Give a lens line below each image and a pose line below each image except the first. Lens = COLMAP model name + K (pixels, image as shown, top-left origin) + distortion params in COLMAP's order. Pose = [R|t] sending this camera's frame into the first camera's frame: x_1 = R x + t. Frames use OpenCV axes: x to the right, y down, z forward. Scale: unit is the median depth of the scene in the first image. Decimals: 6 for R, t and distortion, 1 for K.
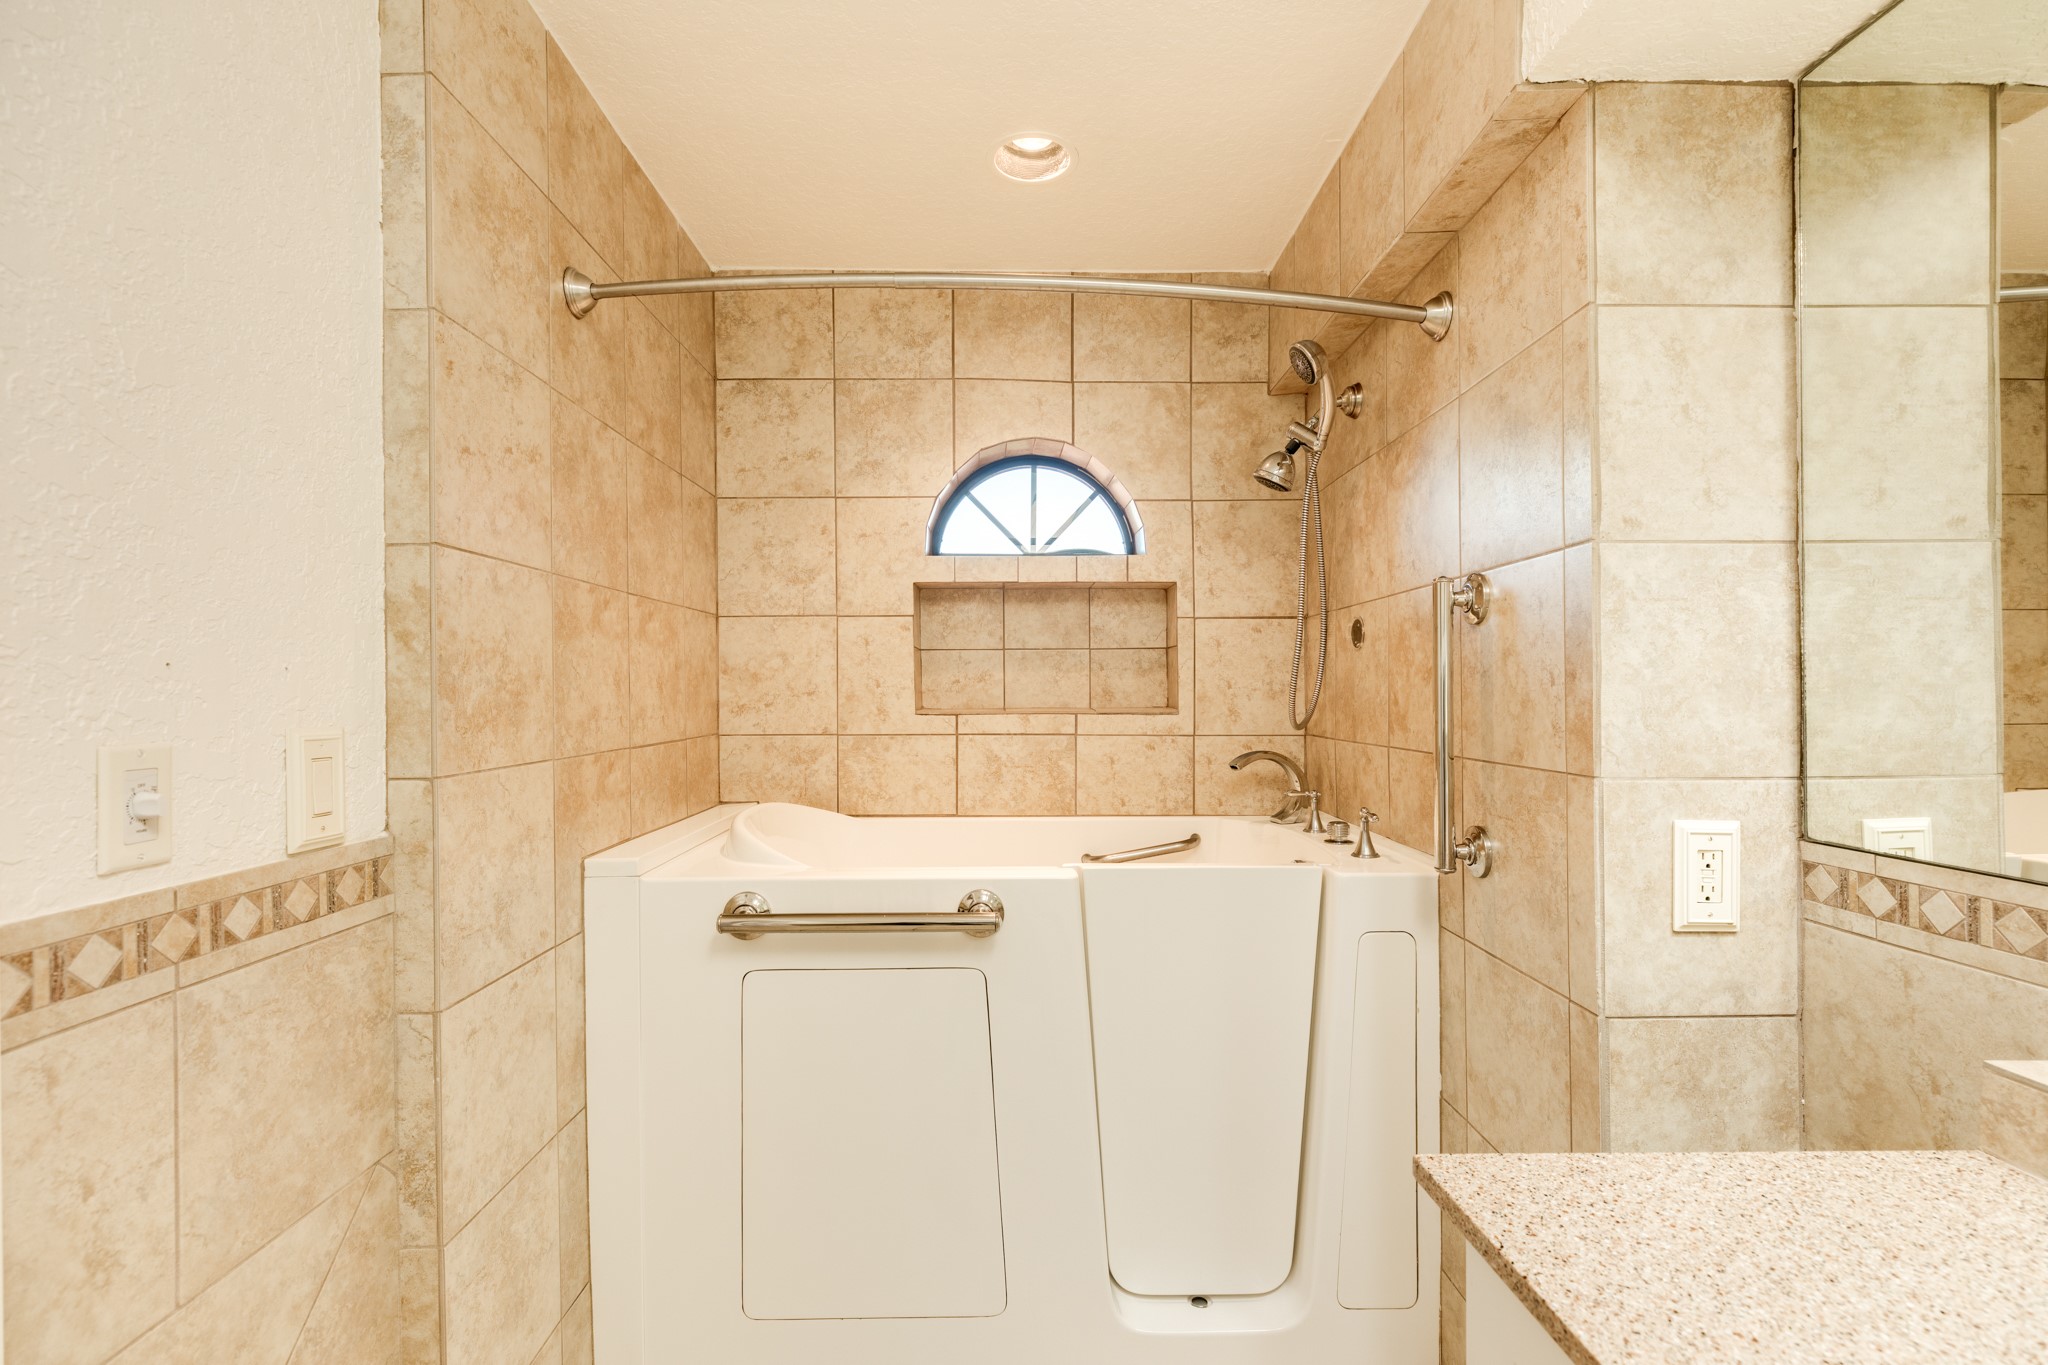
lens RADIAL K [[957.7, 0, 1011.6], [0, 957.7, 678.5], [0, 0, 1]] dist [0.000932, -0.000236]
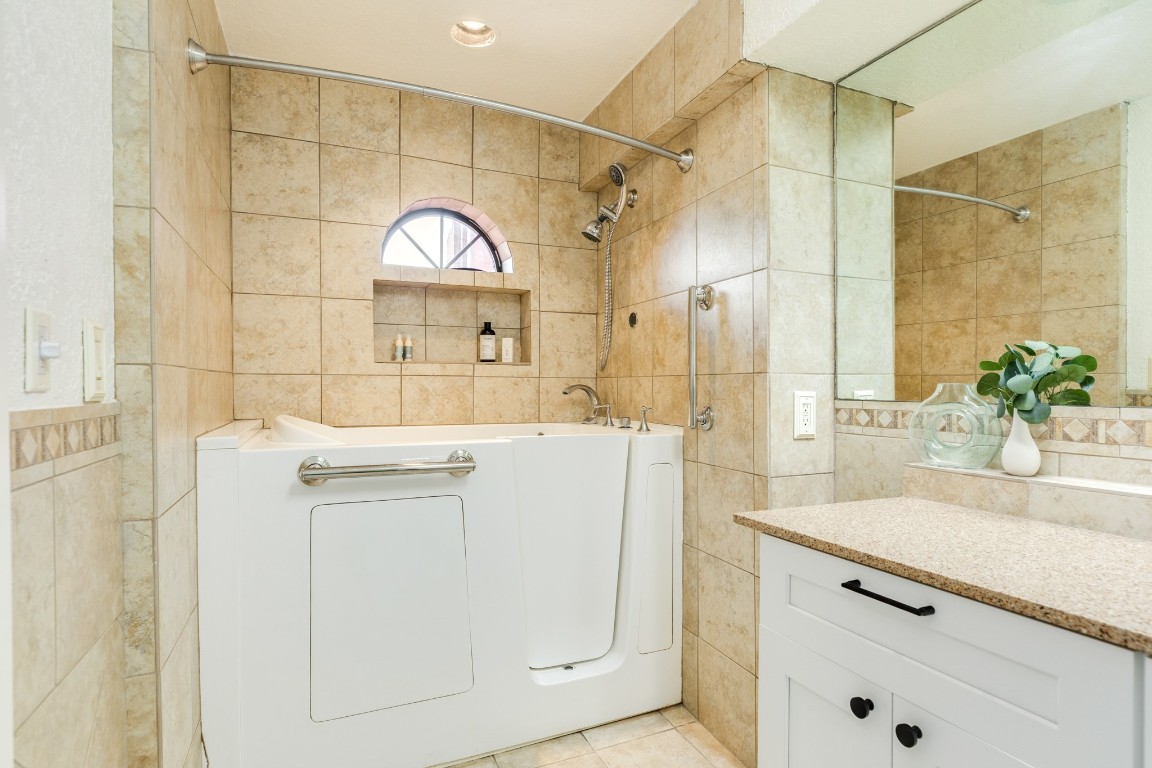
lens RADIAL K [[634.5, 0, 583.6], [0, 634.5, 386.8], [0, 0, 1]] dist [-0.006825, 0.002608]
pose [[0.912150, 0.005593, 0.409819, -0.321560], [-0.007722, 0.999964, 0.003540, 0.107675], [-0.409785, -0.006394, 0.912160, -0.153537]]
